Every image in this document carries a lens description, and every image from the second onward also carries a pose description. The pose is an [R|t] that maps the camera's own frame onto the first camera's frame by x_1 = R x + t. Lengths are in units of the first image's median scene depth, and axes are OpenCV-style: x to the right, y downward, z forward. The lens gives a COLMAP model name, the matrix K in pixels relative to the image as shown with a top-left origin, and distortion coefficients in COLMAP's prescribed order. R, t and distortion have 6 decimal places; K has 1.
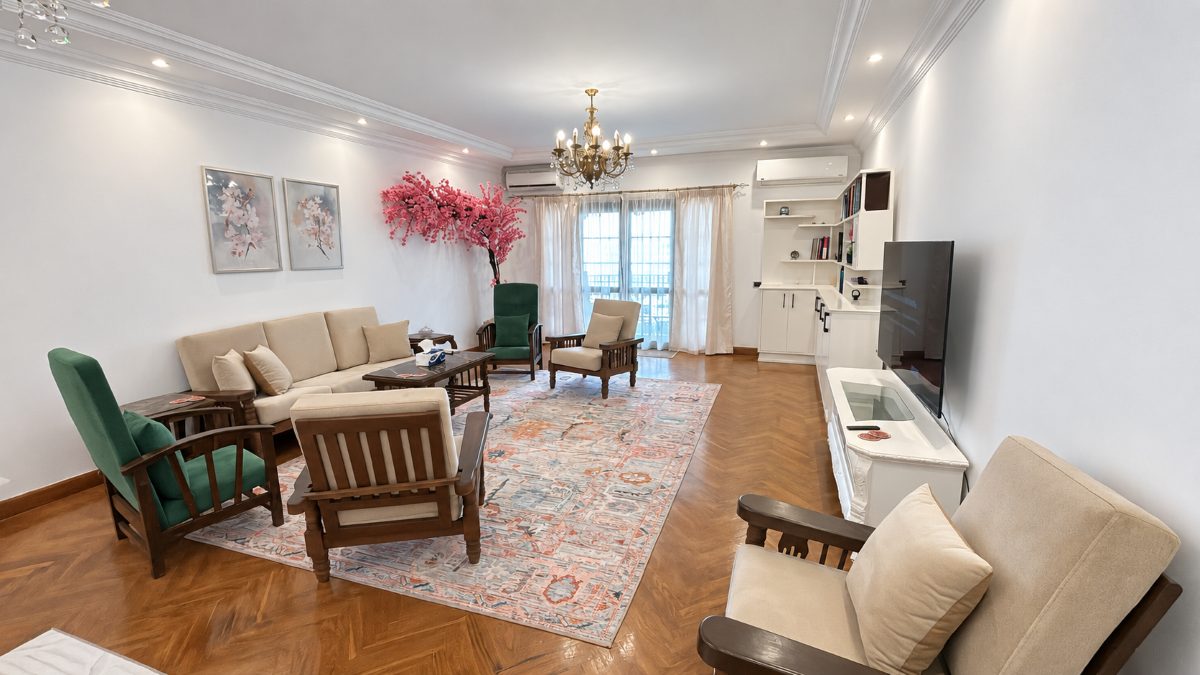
lens RADIAL K [[517.6, 0, 595.6], [0, 517.6, 335.9], [0, 0, 1]] dist [0.026517, -0.013552]
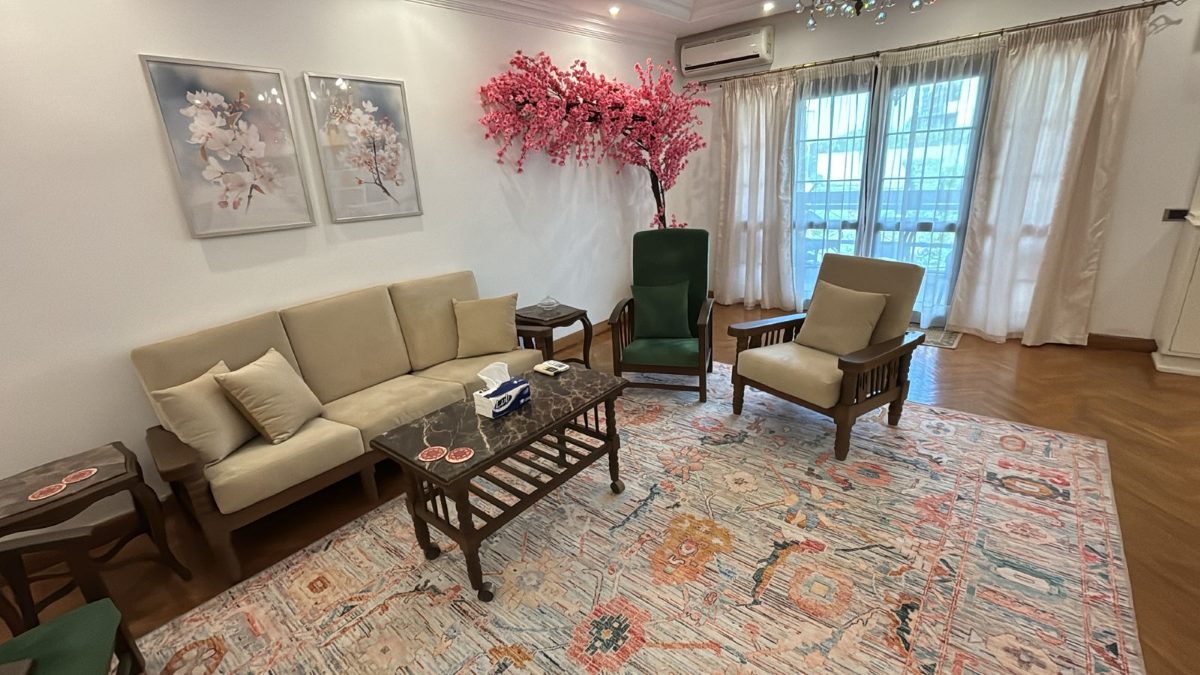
lens RADIAL K [[517.6, 0, 595.6], [0, 517.6, 335.9], [0, 0, 1]] dist [0.026517, -0.013552]
pose [[0.938685, 0.058719, -0.339740, -0.035980], [-0.004330, 0.987321, 0.158679, -0.070627], [0.344750, -0.147478, 0.927037, 0.374697]]
